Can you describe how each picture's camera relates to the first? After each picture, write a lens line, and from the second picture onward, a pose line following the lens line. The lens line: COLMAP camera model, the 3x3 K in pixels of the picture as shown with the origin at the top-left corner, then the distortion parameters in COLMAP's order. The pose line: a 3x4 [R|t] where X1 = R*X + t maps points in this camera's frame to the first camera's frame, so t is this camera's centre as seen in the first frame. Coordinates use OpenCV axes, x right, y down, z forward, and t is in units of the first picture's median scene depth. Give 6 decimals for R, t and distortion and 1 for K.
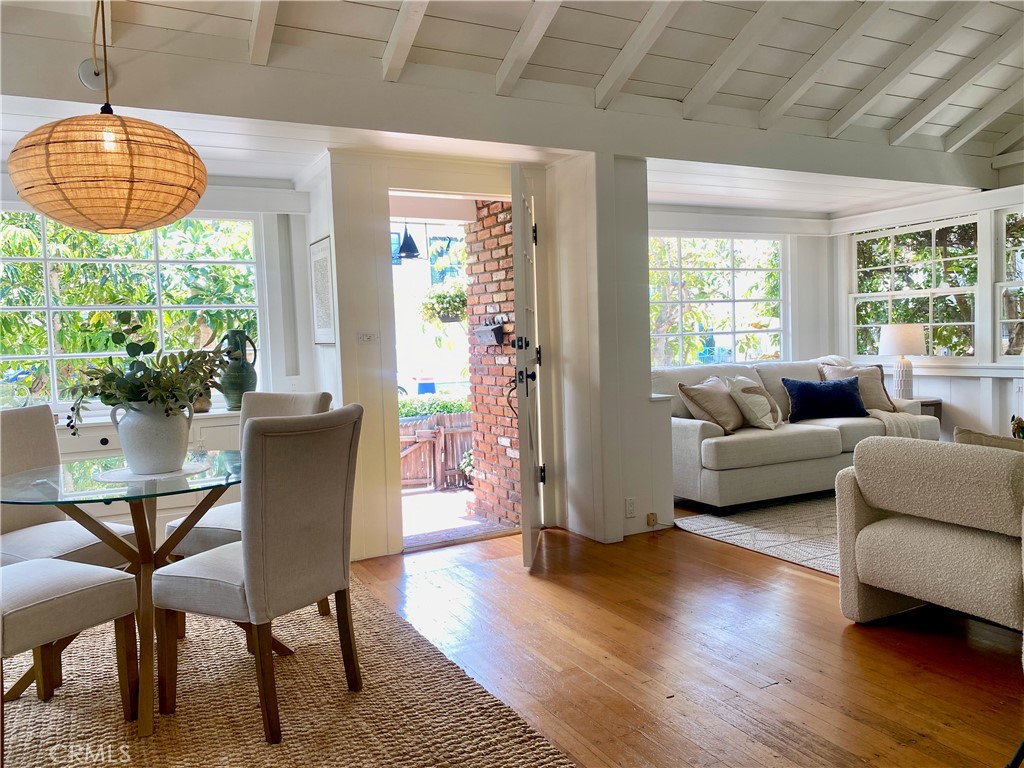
lens RADIAL K [[751.3, 0, 505.4], [0, 751.3, 379.6], [0, 0, 1]] dist [-0.009895, -0.001875]
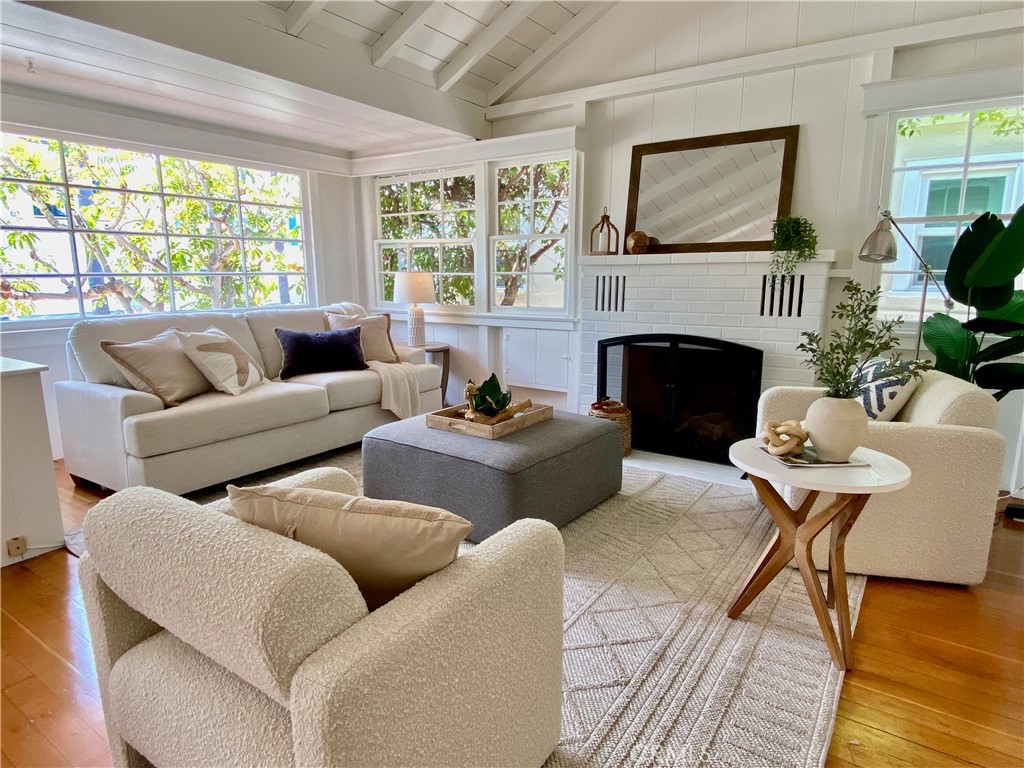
lens RADIAL K [[581.4, 0, 515.2], [0, 581.4, 388.1], [0, 0, 1]] dist [-0.024285, -0.002145]
pose [[0.862023, -0.058197, 0.503517, 0.262065], [-0.010892, 0.991030, 0.133191, -0.026262], [-0.506752, -0.120298, 0.853657, 0.260085]]
